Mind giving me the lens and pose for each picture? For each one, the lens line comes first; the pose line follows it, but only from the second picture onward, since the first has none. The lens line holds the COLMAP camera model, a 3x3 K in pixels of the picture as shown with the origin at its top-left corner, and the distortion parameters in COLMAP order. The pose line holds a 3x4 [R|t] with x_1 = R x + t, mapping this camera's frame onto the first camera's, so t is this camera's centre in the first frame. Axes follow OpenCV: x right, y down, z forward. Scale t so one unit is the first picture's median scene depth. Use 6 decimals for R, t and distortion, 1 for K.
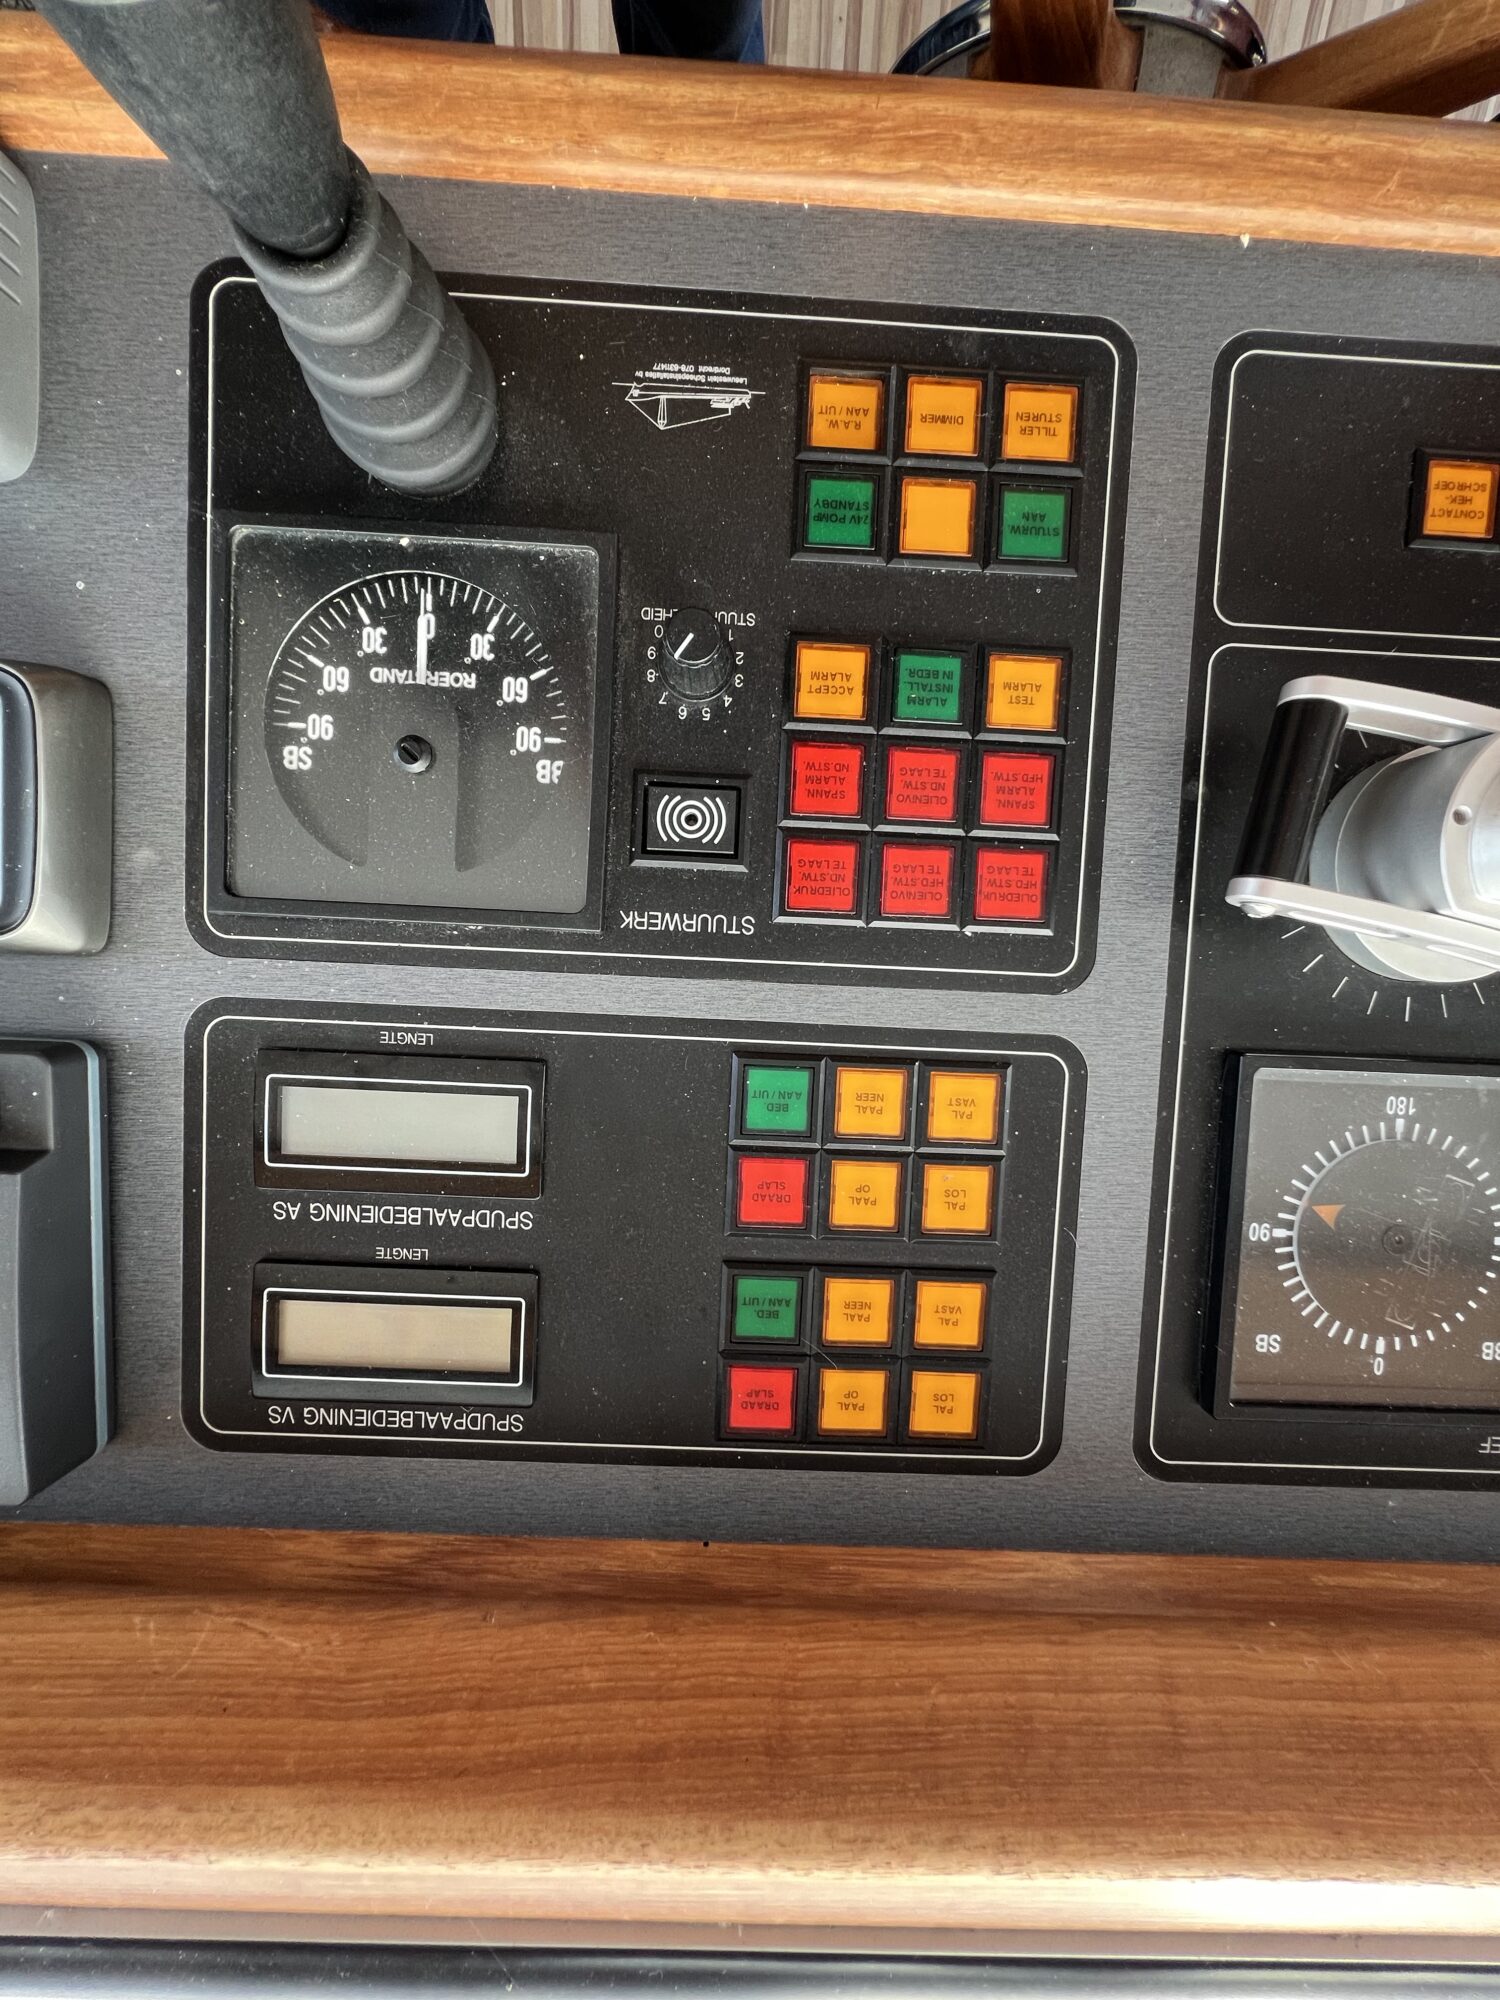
lens RADIAL K [[805.1, 0, 743.9], [0, 805.1, 1003.9], [0, 0, 1]] dist [-0.004900, 0.001398]
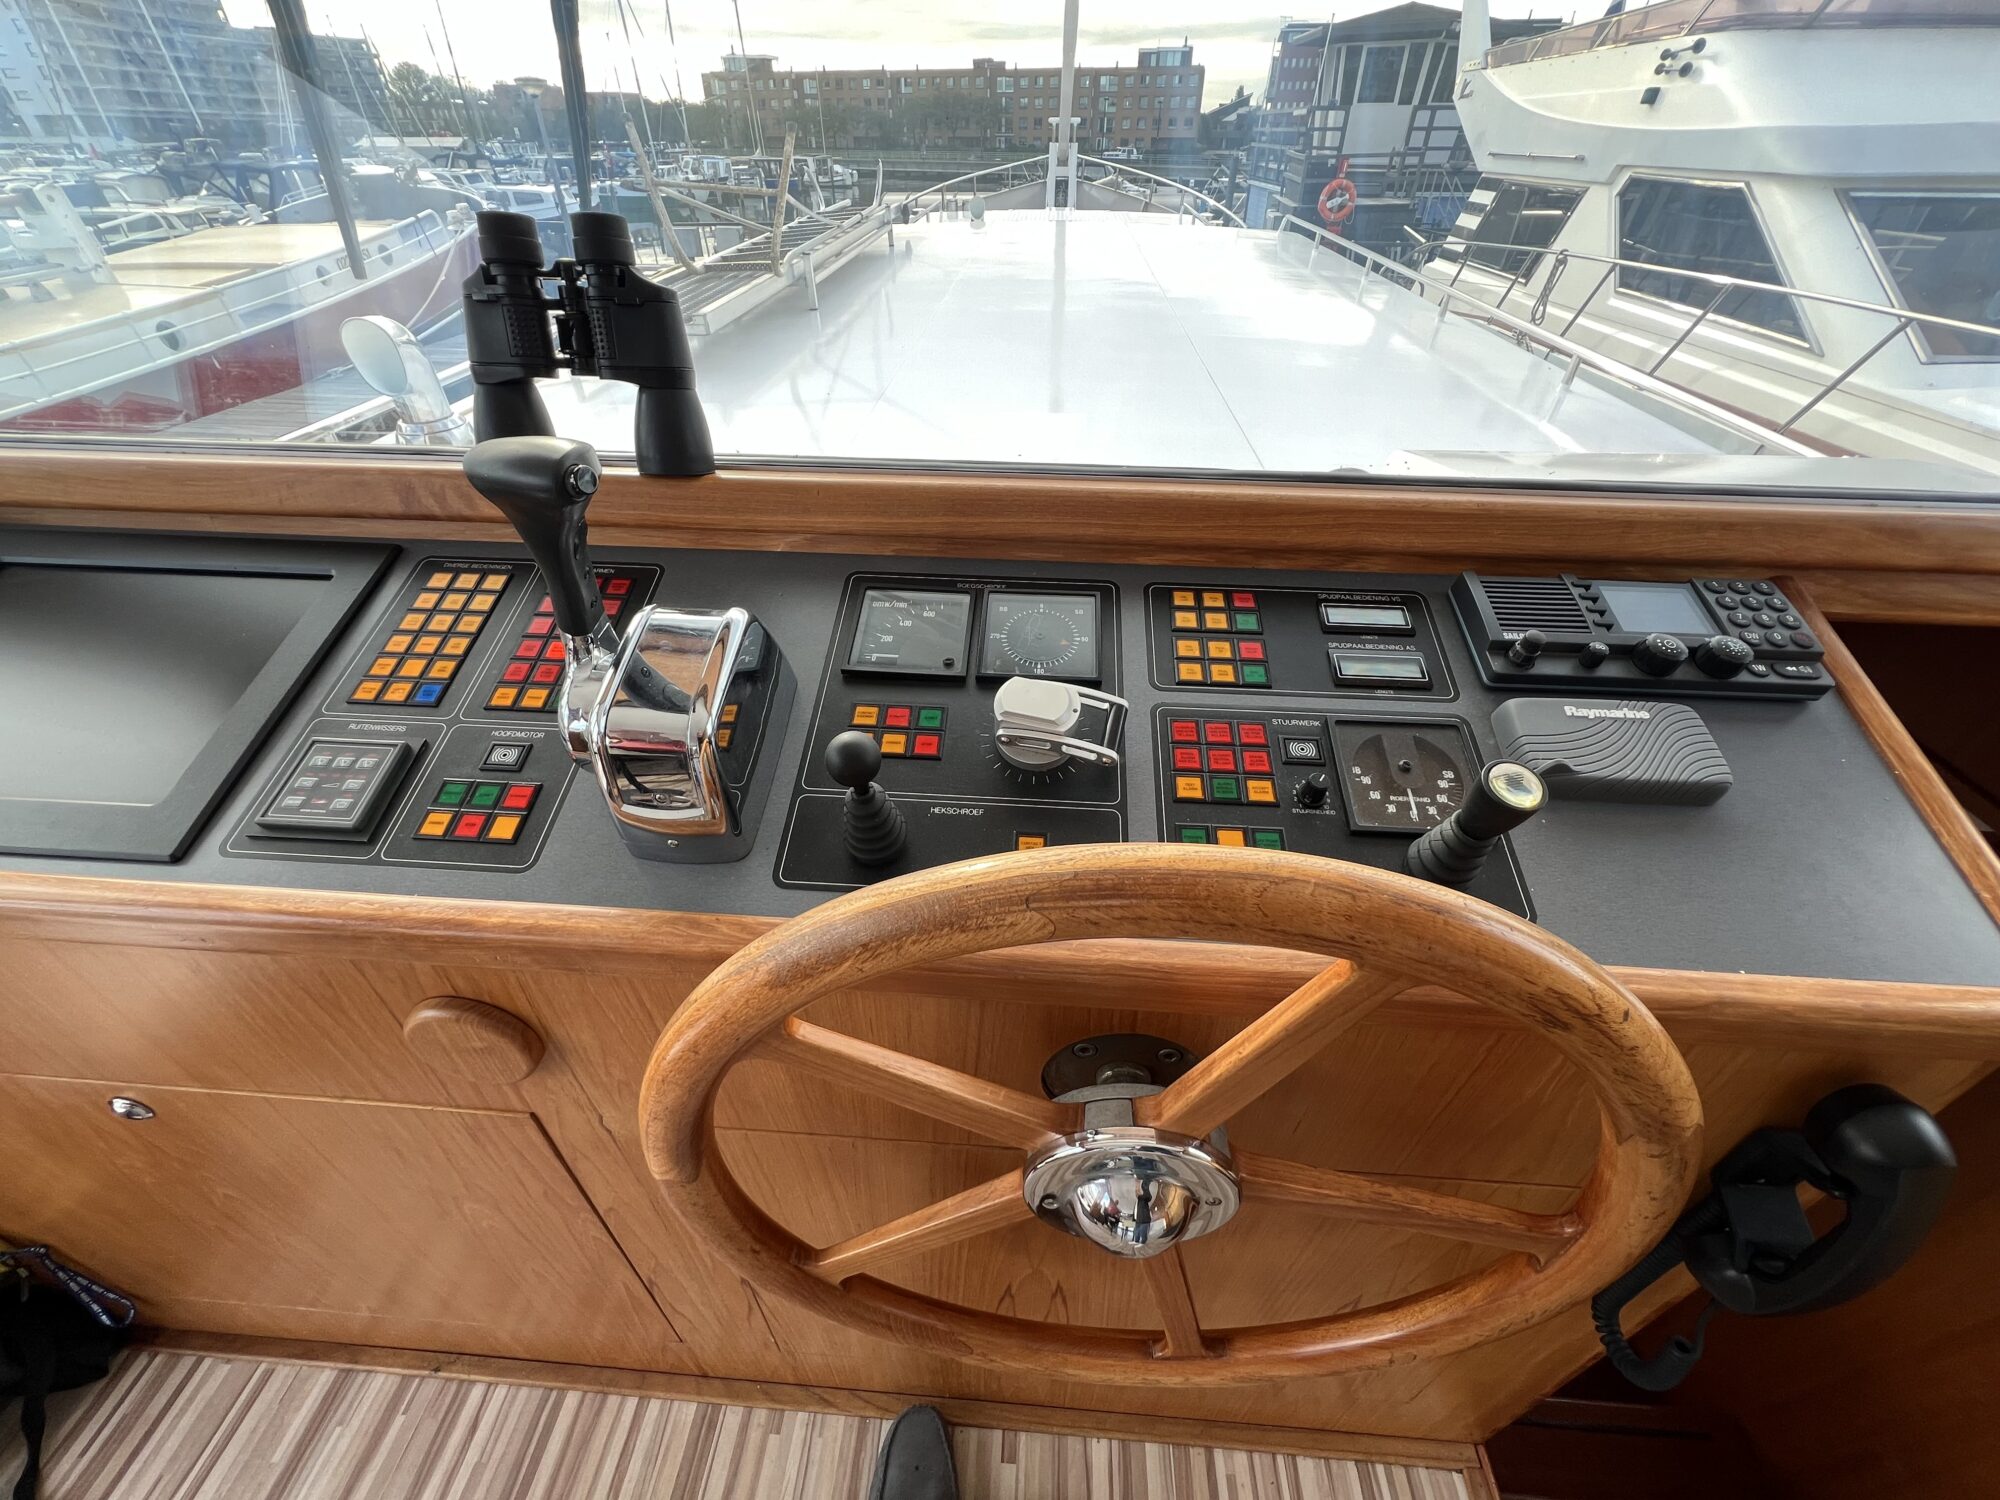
lens RADIAL K [[805.1, 0, 995.9], [0, 805.1, 745.6], [0, 0, 1]] dist [-0.004900, 0.001398]
pose [[-0.999780, -0.020327, 0.005181, 0.969565], [0.019940, -0.844293, 0.535510, -1.705113], [-0.006511, 0.535496, 0.844513, -1.352684]]
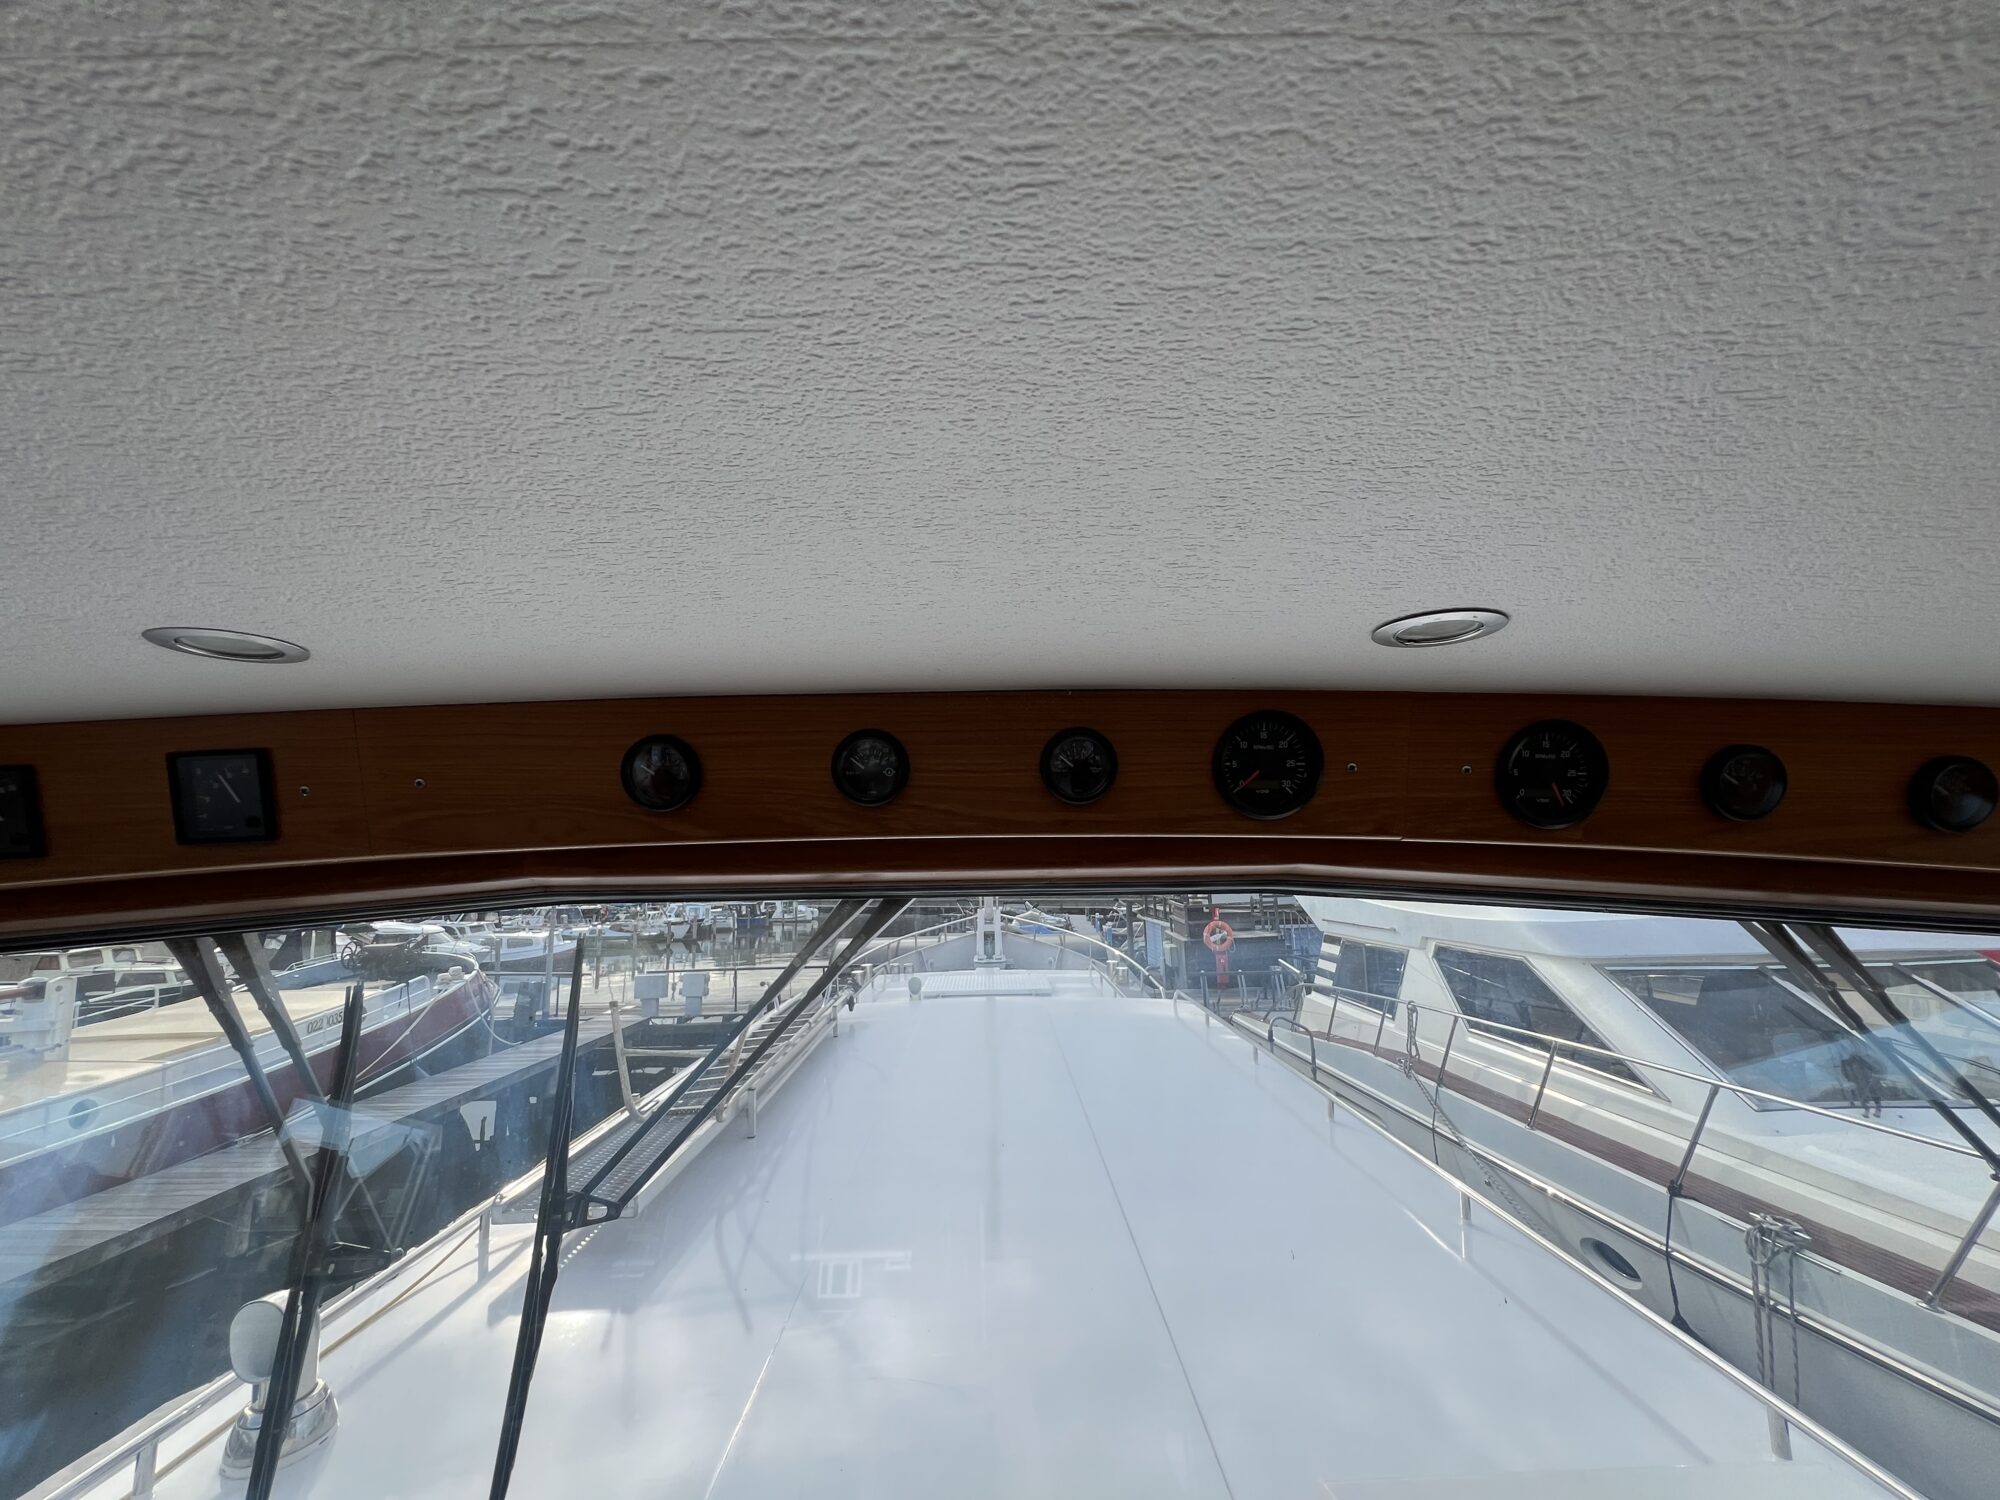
lens RADIAL K [[805.1, 0, 999.3], [0, 805.1, 750.6], [0, 0, 1]] dist [-0.004900, 0.001398]
pose [[-0.998057, 0.002639, -0.062259, 0.669728], [-0.061520, -0.200869, 0.977685, -0.993103], [-0.009926, 0.979615, 0.200640, -3.923476]]
